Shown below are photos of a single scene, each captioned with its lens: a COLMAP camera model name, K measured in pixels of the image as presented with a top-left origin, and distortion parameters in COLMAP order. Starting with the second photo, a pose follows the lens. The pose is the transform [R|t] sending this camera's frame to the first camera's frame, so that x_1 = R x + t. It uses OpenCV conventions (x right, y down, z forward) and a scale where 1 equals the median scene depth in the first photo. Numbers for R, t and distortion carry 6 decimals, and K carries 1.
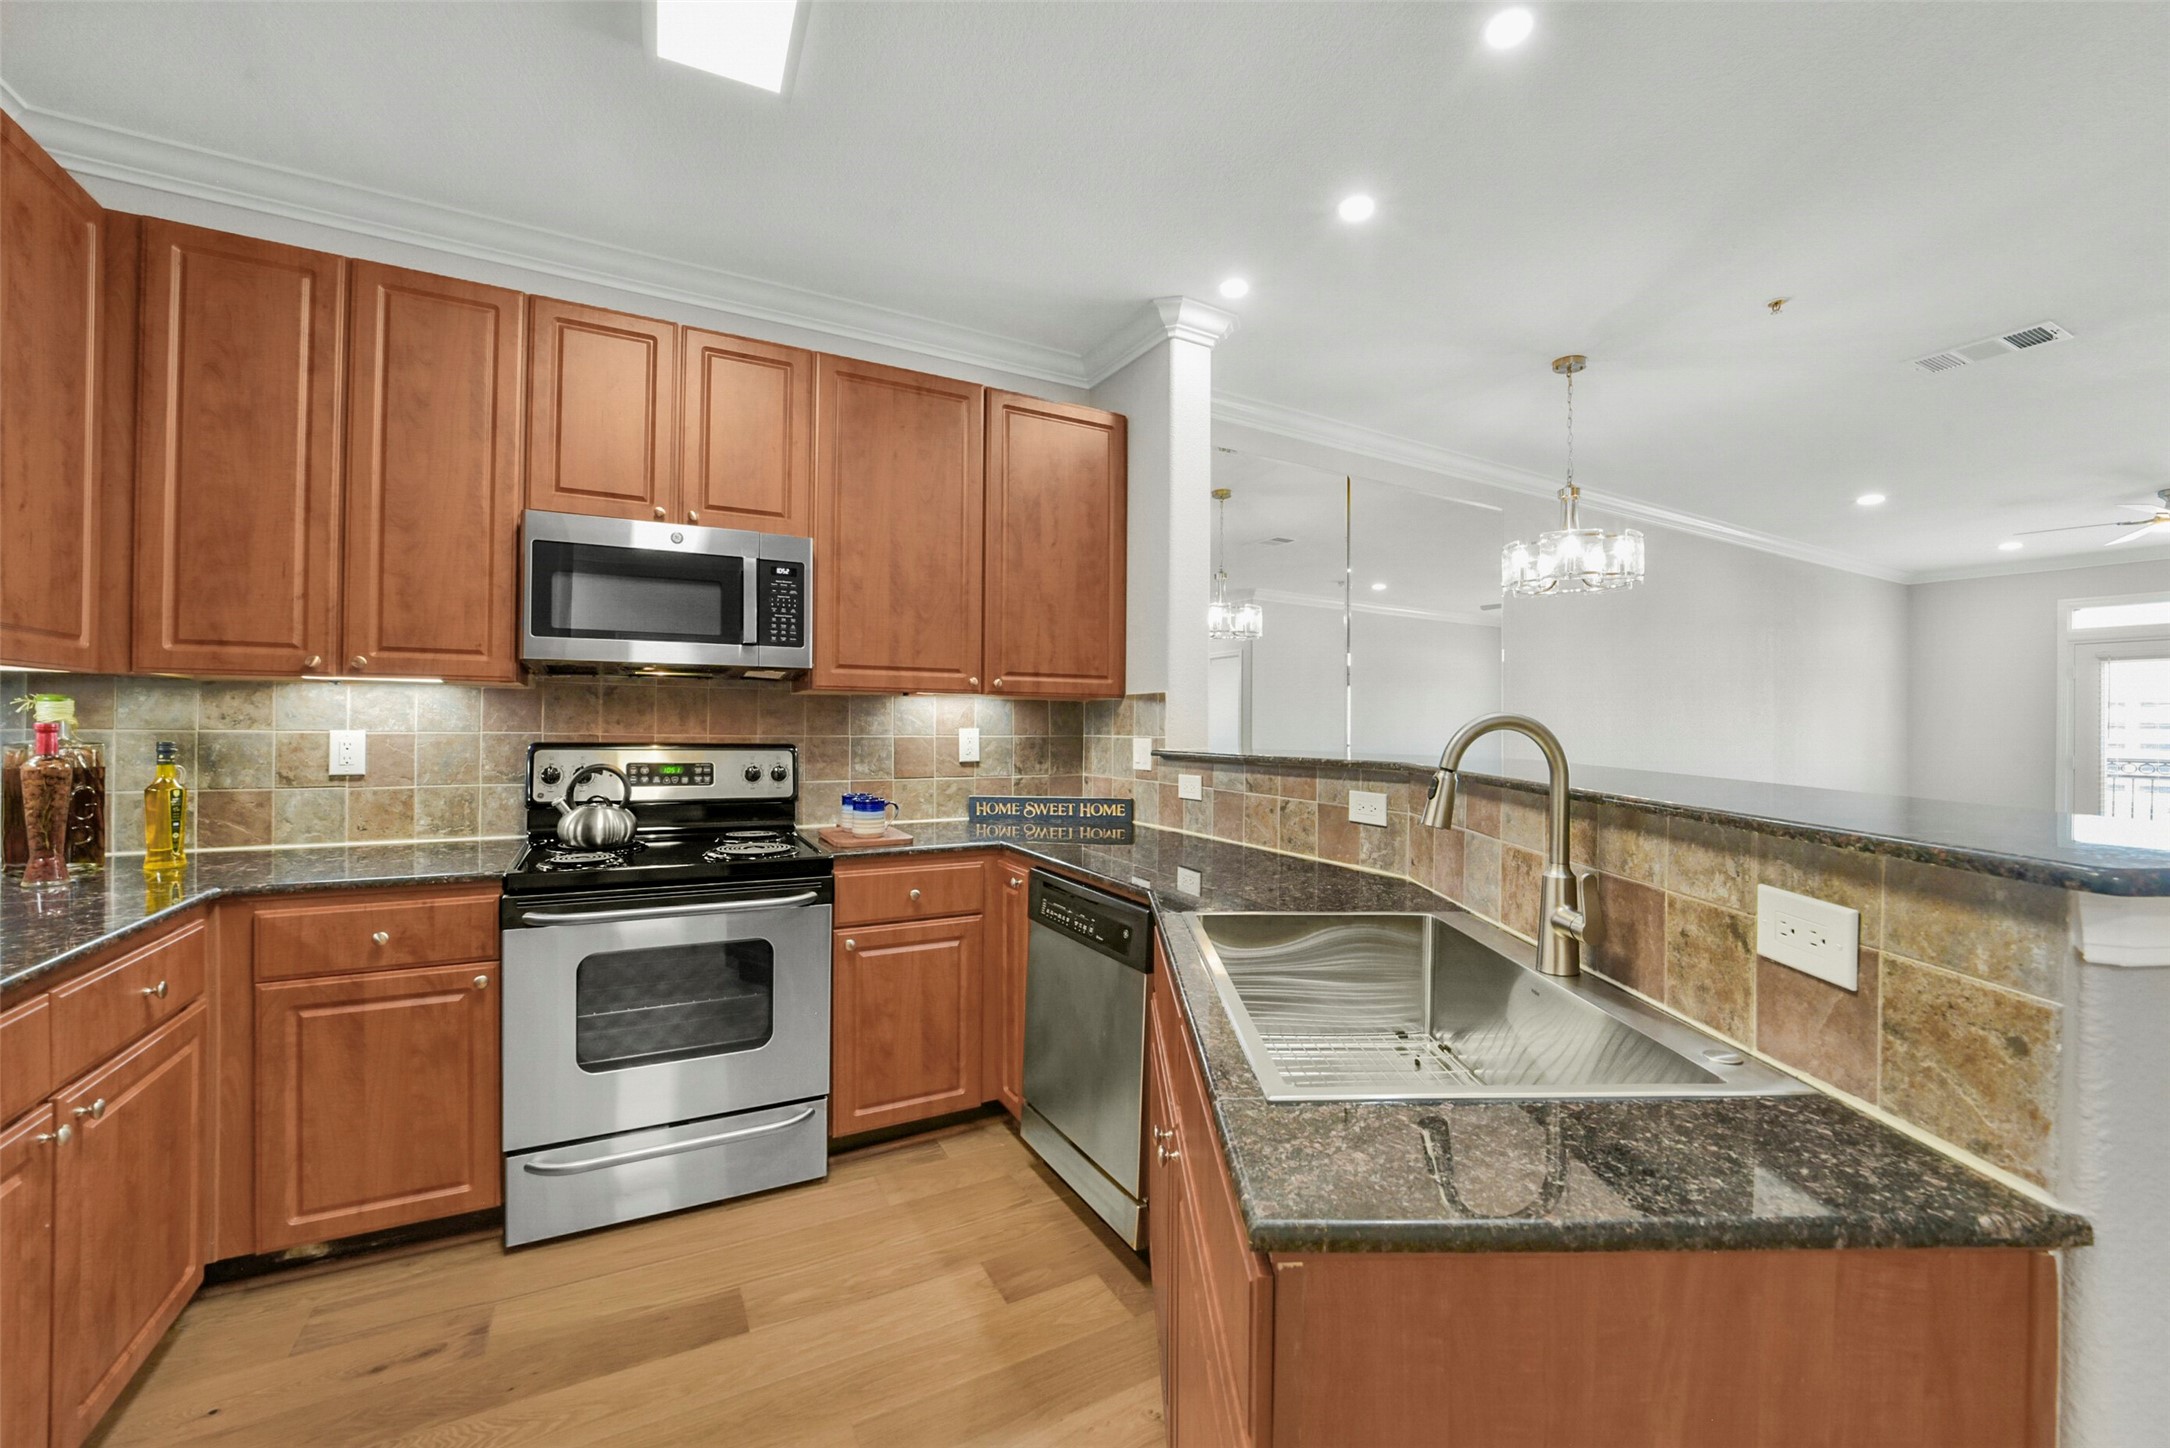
lens RADIAL K [[867.7, 0, 1093.7], [0, 867.7, 724.2], [0, 0, 1]] dist [-0.034731, 0.005572]
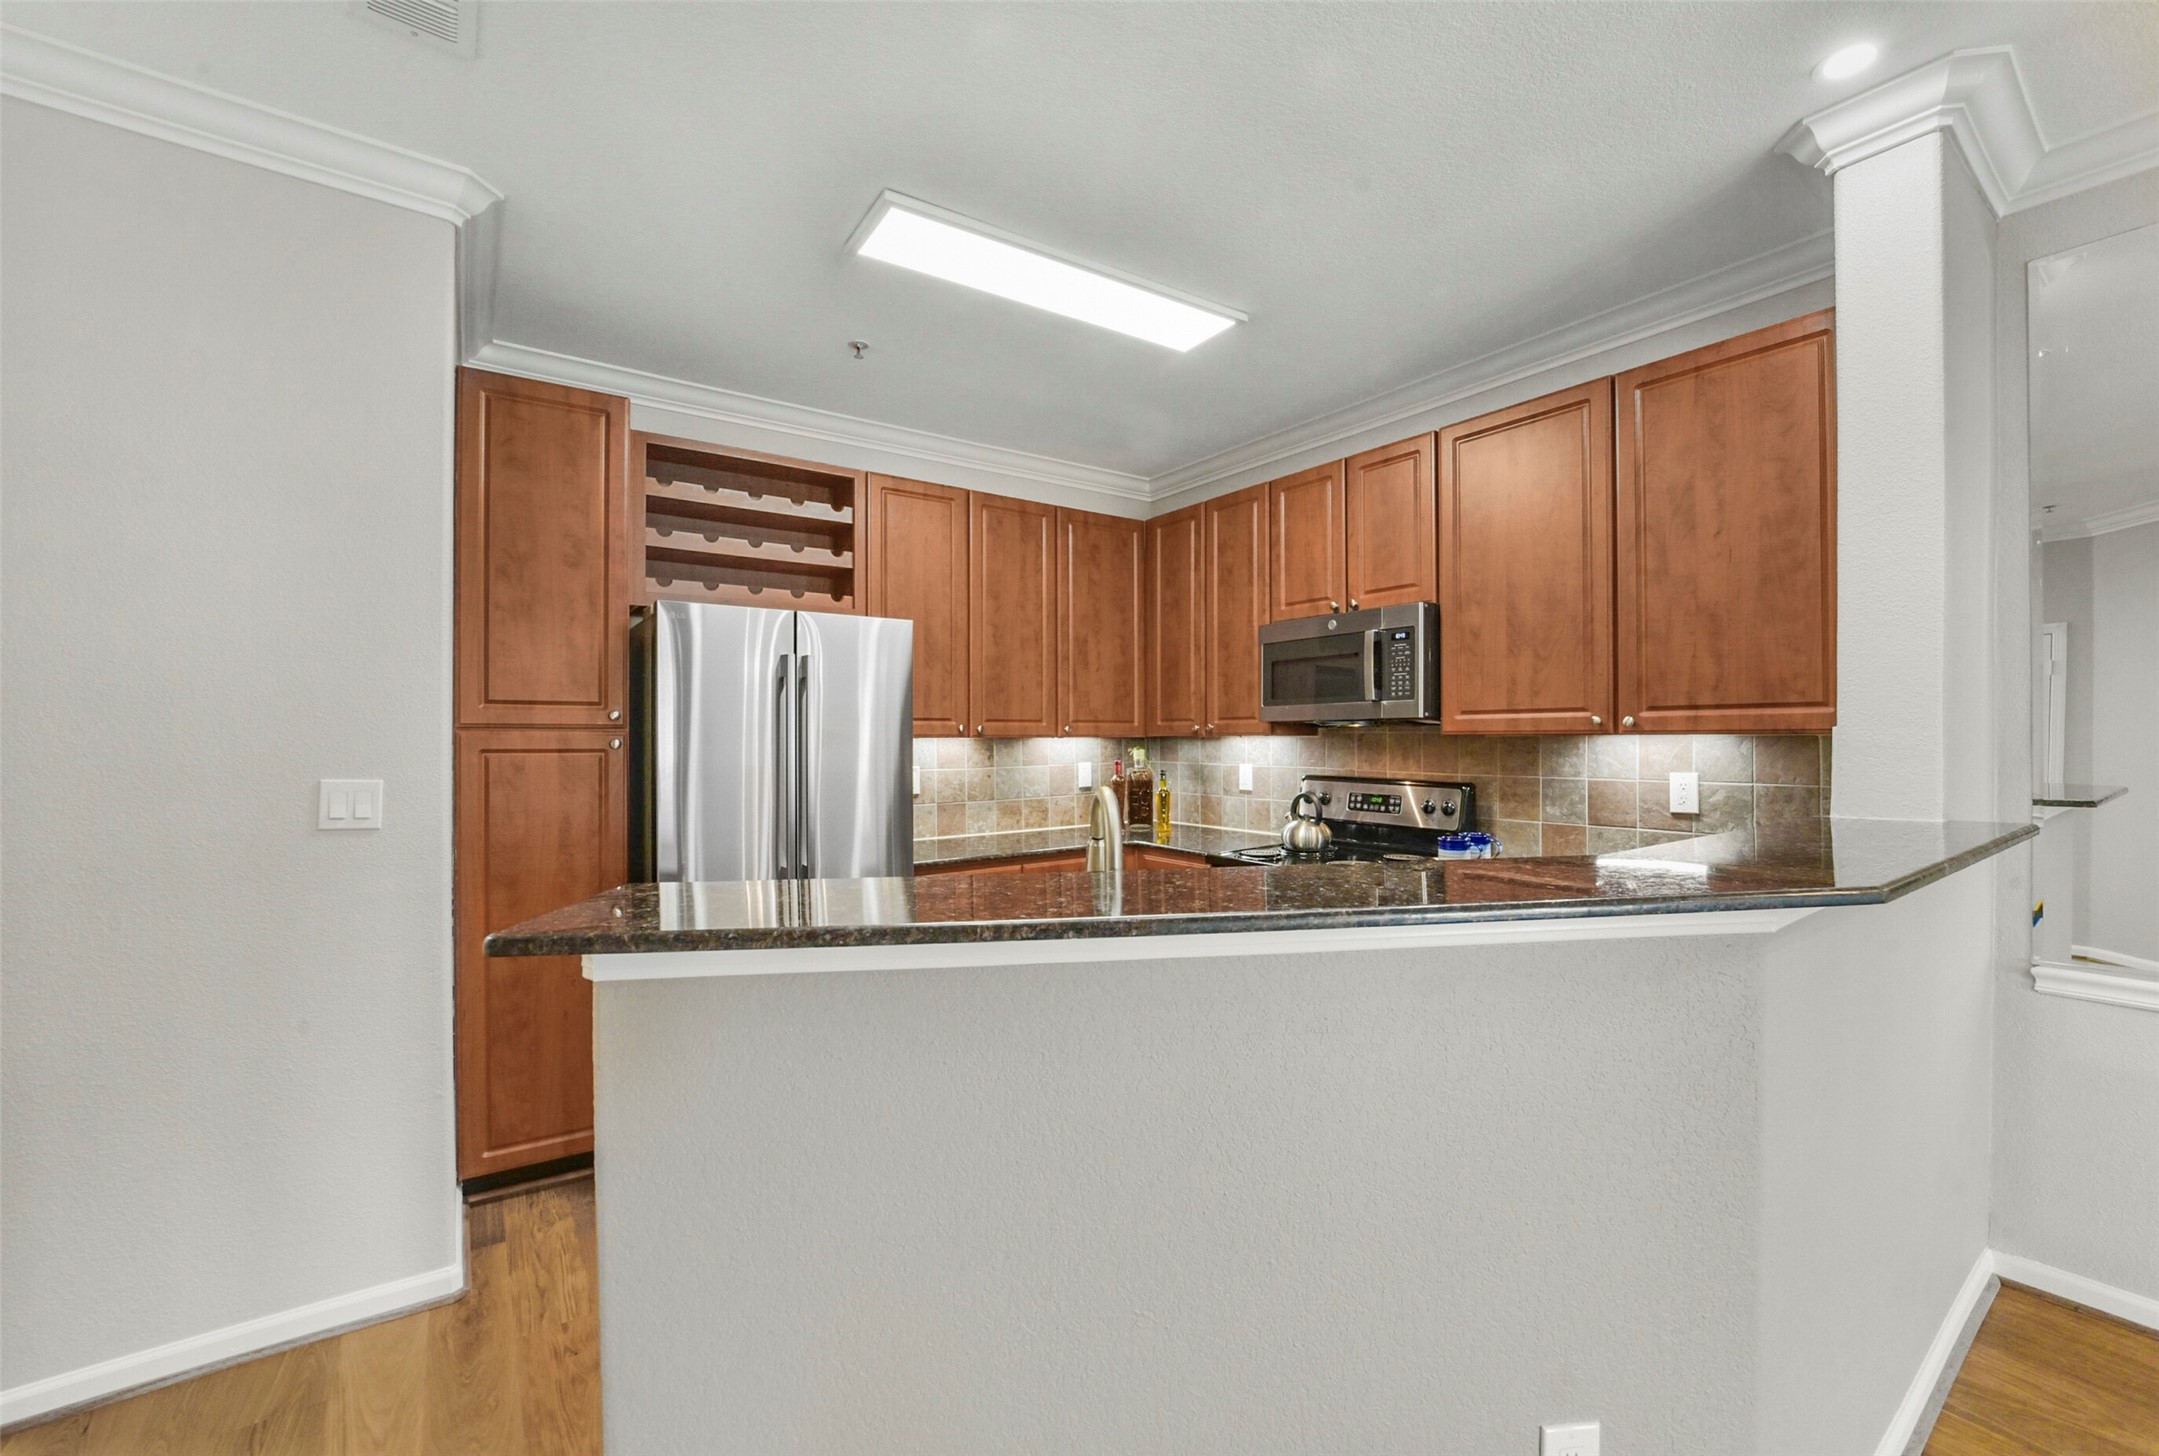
lens RADIAL K [[863.3, 0, 1070.7], [0, 863.3, 736.9], [0, 0, 1]] dist [-0.034731, 0.005572]
pose [[0.102730, -0.011397, -0.994644, 0.764766], [0.003727, 0.999932, -0.011073, -0.028654], [0.994702, -0.002569, 0.102765, 0.437156]]
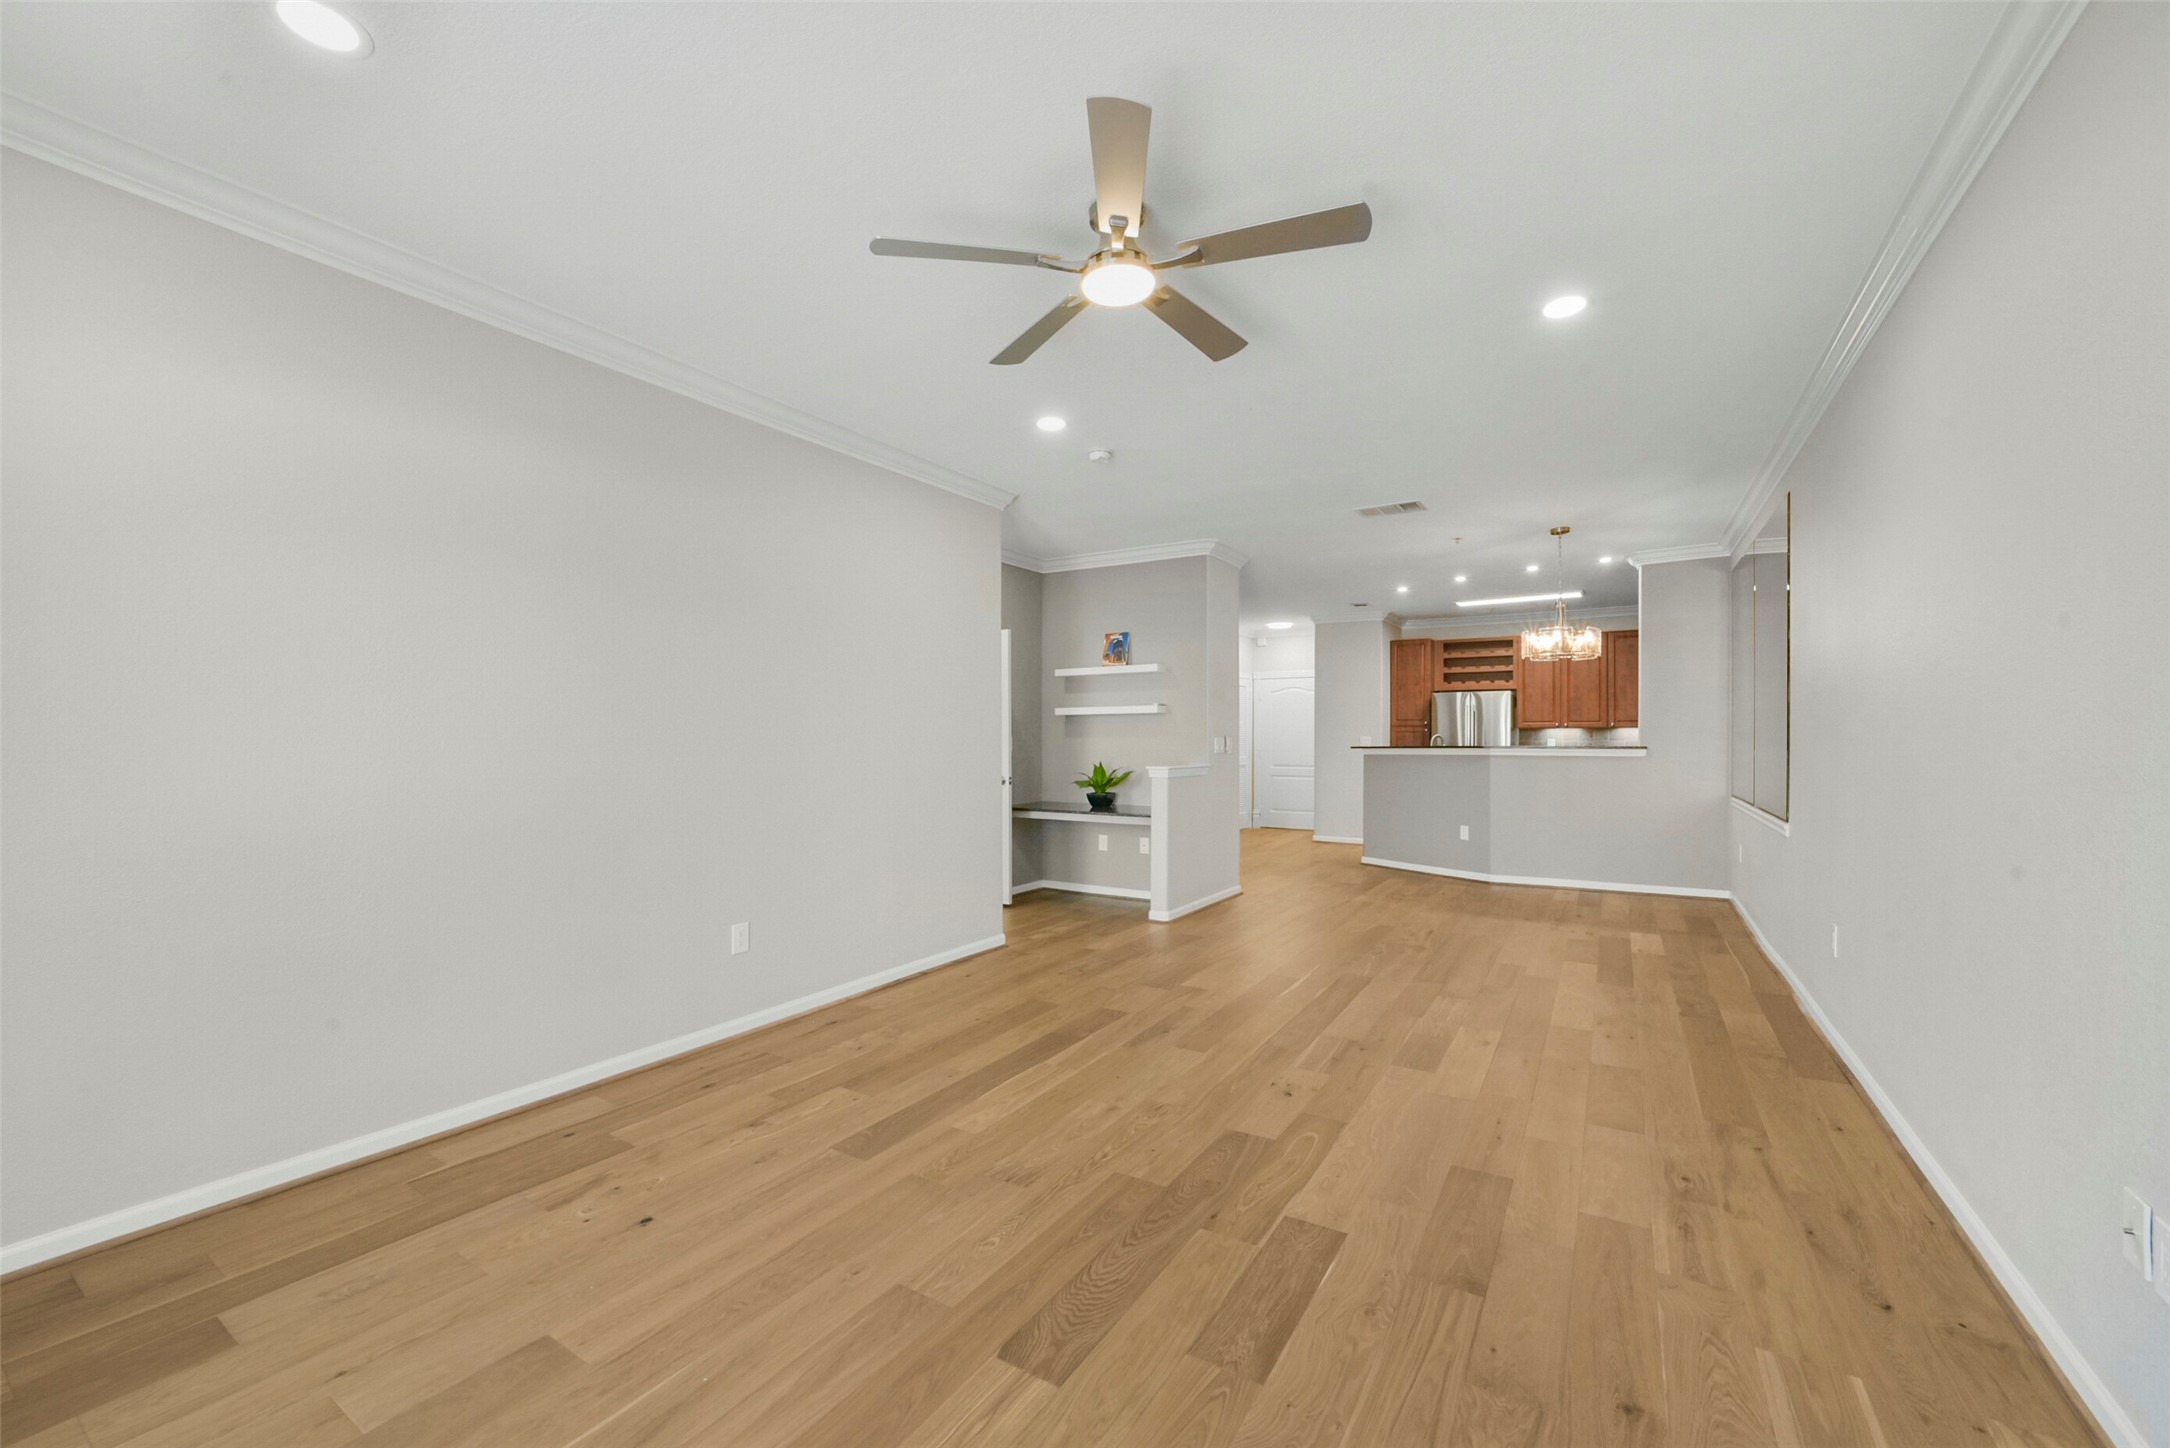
lens RADIAL K [[867.7, 0, 1072.7], [0, 867.7, 734.9], [0, 0, 1]] dist [-0.034731, 0.005572]
pose [[-0.873449, -0.008919, -0.486833, 3.465325], [-0.006707, 0.999958, -0.006286, 0.032613], [0.486869, -0.002226, -0.873472, 3.090717]]
